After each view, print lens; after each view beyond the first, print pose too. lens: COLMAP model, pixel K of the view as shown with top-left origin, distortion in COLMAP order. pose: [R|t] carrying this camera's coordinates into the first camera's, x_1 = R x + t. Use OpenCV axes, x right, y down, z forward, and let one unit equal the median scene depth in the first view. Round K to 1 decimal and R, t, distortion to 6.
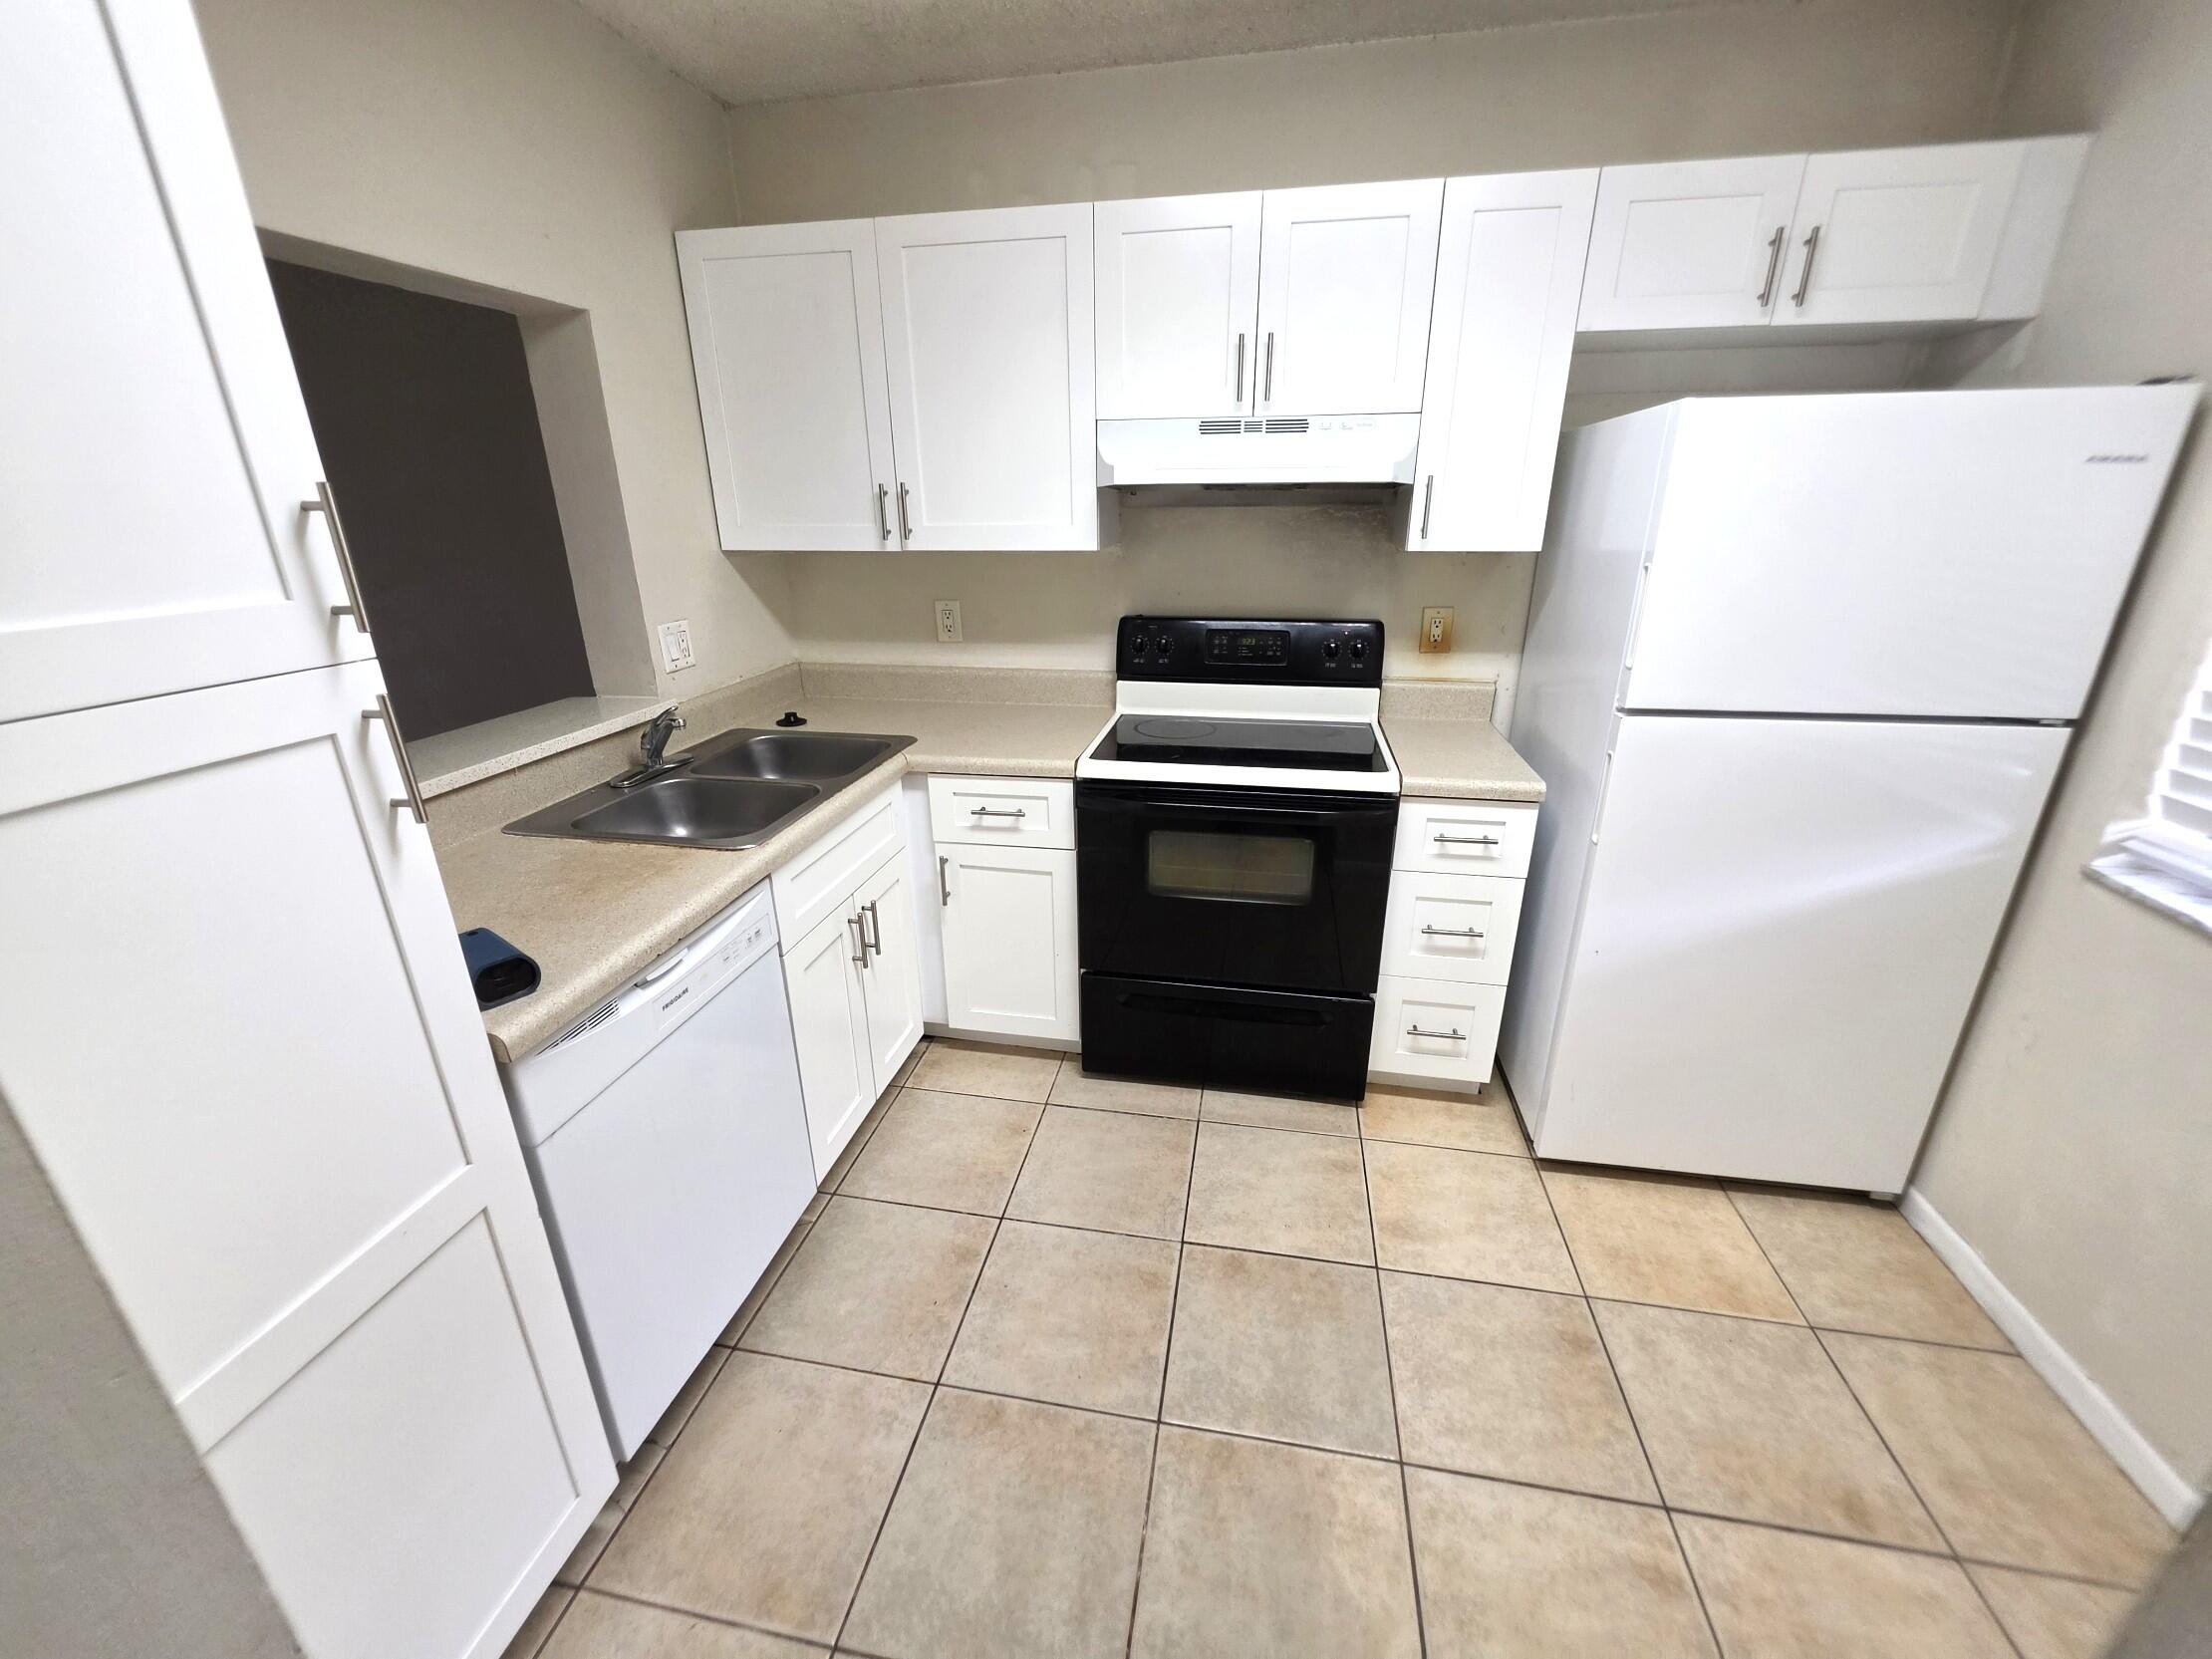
lens RADIAL K [[895.5, 0, 1110.2], [0, 895.5, 830.2], [0, 0, 1]] dist [-0.002654, -0.000145]
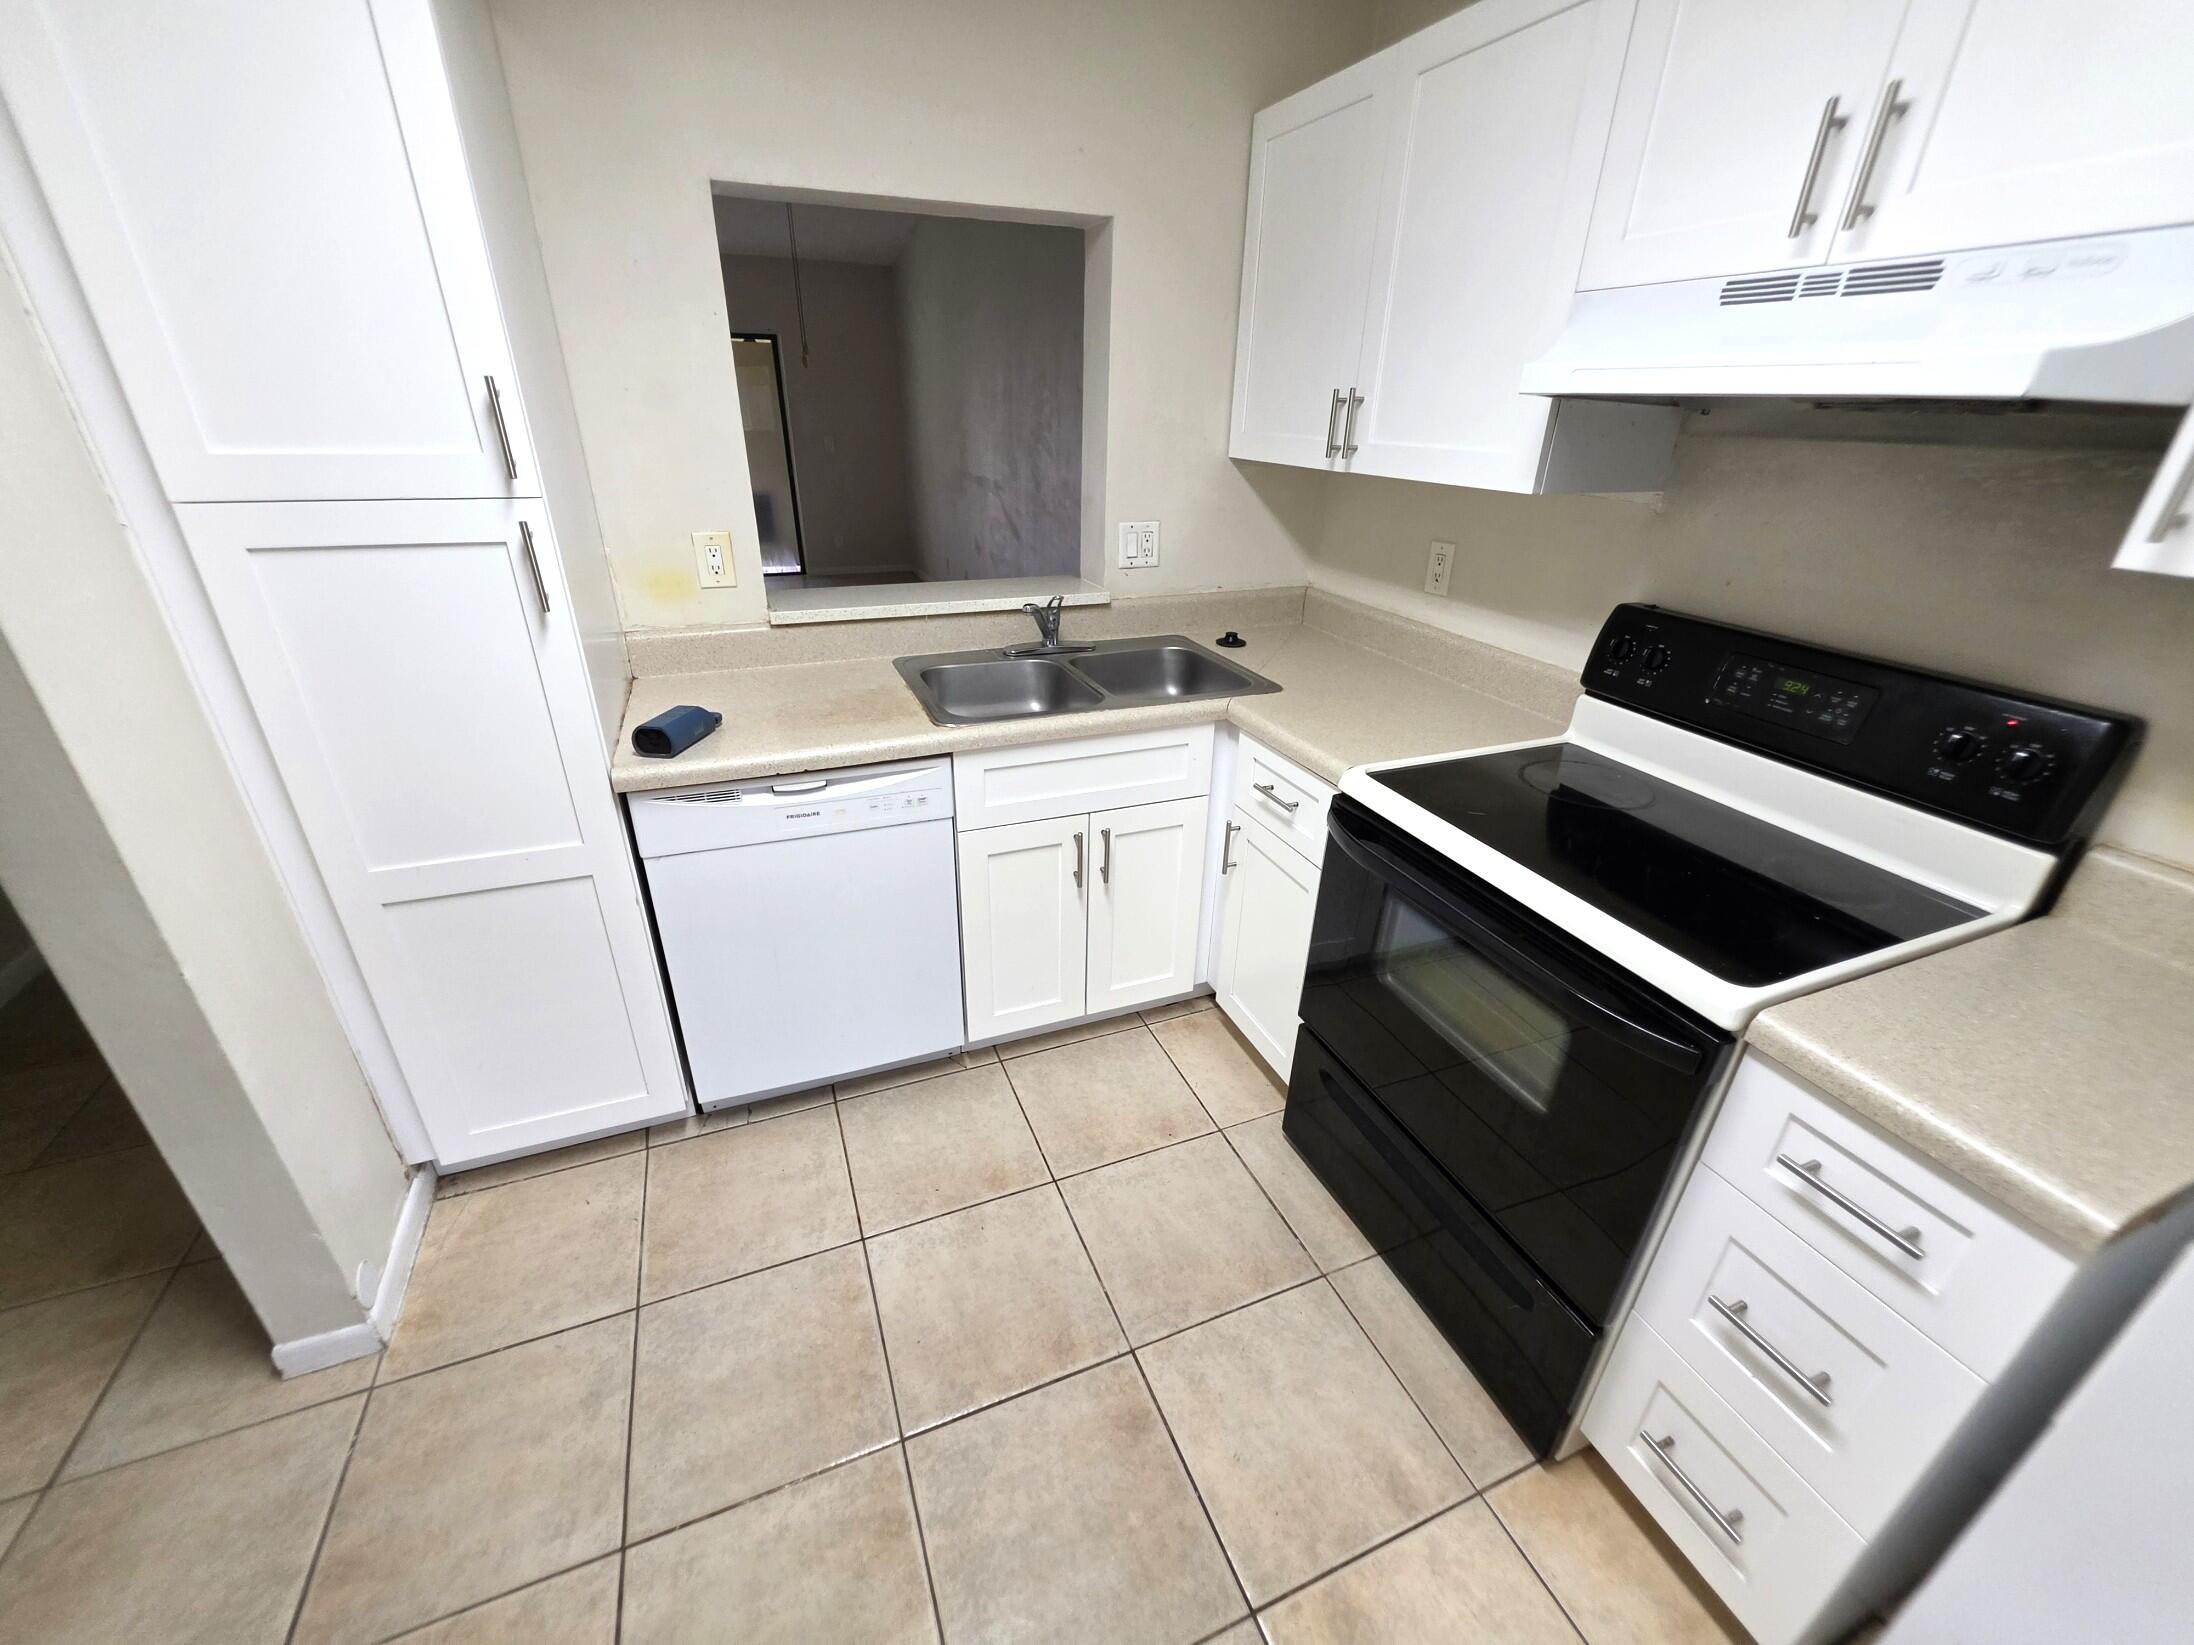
lens RADIAL K [[888.2, 0, 1096.4], [0, 888.2, 823.7], [0, 0, 1]] dist [-0.002654, -0.000145]
pose [[0.534730, 0.381101, -0.754206, 0.455165], [-0.317496, 0.917742, 0.238633, -0.152893], [0.783110, 0.111853, 0.611742, 0.392512]]
